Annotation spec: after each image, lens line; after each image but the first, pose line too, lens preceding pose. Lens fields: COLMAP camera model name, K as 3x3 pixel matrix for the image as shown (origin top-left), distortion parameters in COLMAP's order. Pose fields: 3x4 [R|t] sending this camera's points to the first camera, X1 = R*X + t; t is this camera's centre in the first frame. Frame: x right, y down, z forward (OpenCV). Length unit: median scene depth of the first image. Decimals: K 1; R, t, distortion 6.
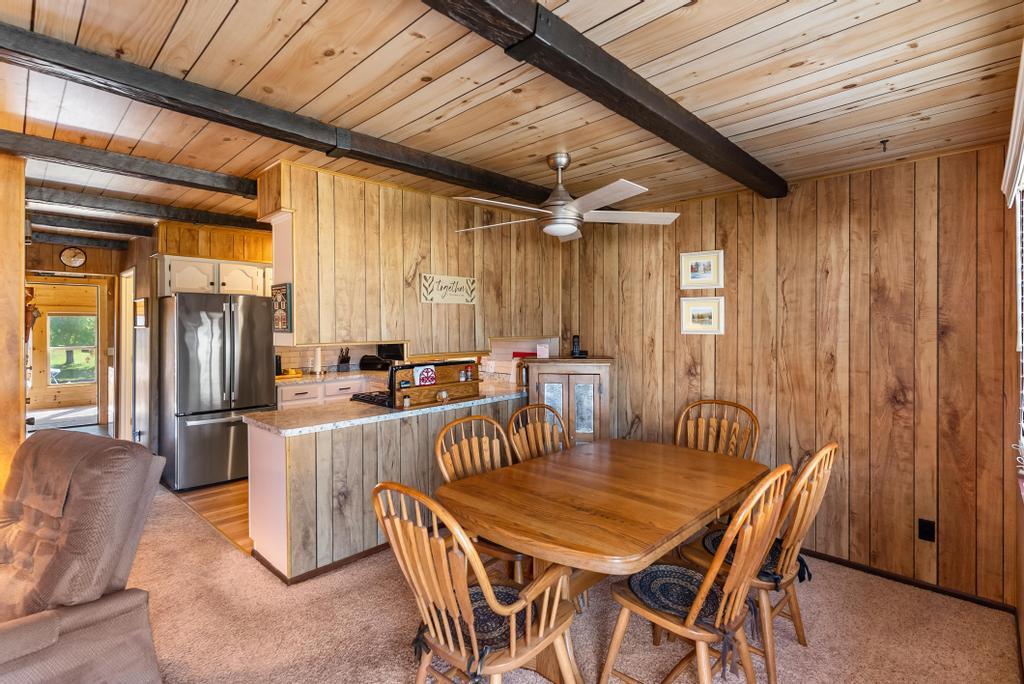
lens RADIAL K [[492.0, 0, 509.4], [0, 492.0, 326.0], [0, 0, 1]] dist [-0.000047, 0.000530]
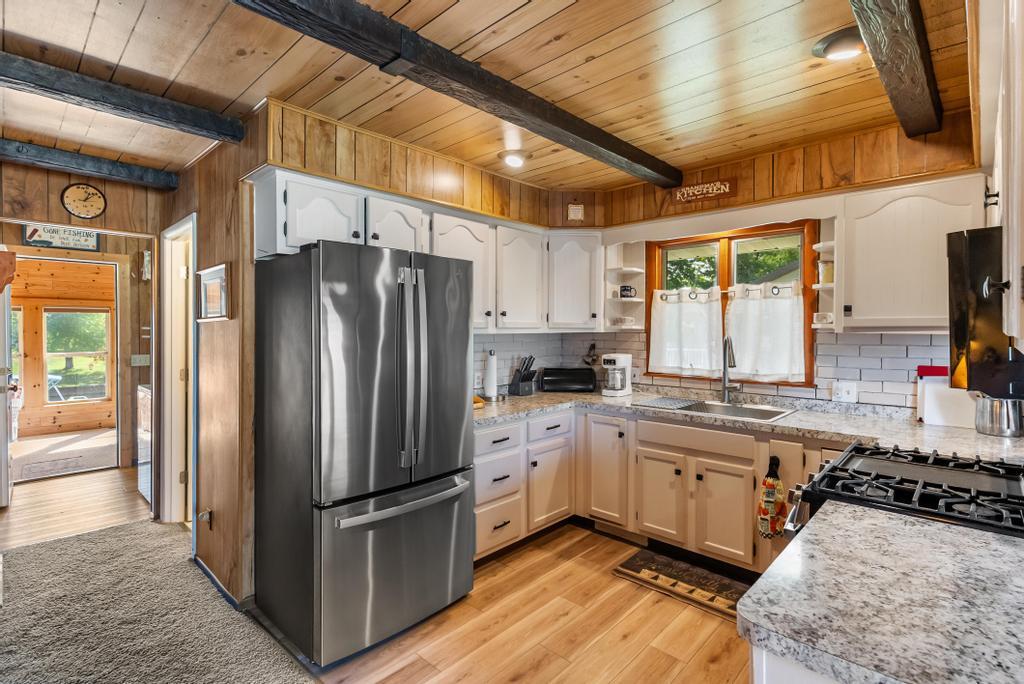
lens RADIAL K [[492.0, 0, 509.3], [0, 492.0, 335.3], [0, 0, 1]] dist [-0.000047, 0.000530]
pose [[0.999998, -0.000803, 0.002087, -0.377572], [0.000779, 0.999936, 0.011311, 0.012022], [-0.002096, -0.011310, 0.999934, 0.407954]]
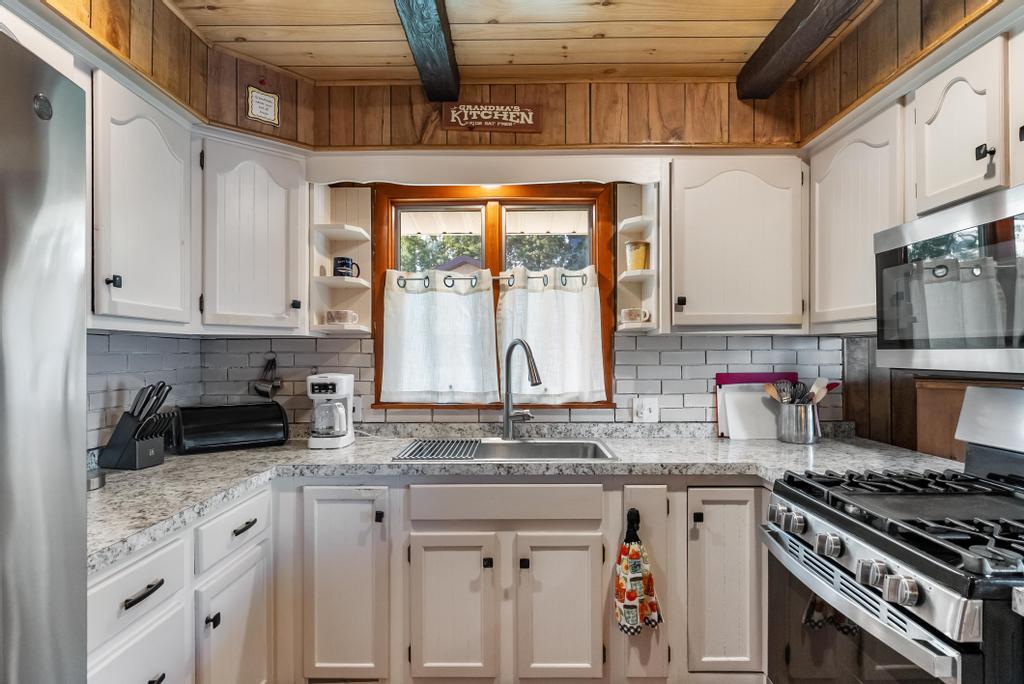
lens RADIAL K [[578.5, 0, 515.8], [0, 578.5, 355.7], [0, 0, 1]] dist [-0.007905, 0.004206]
pose [[0.724056, -0.004462, 0.689727, -0.435782], [0.005083, 0.999986, 0.001134, 0.030254], [-0.689723, 0.002685, 0.724069, 0.638293]]
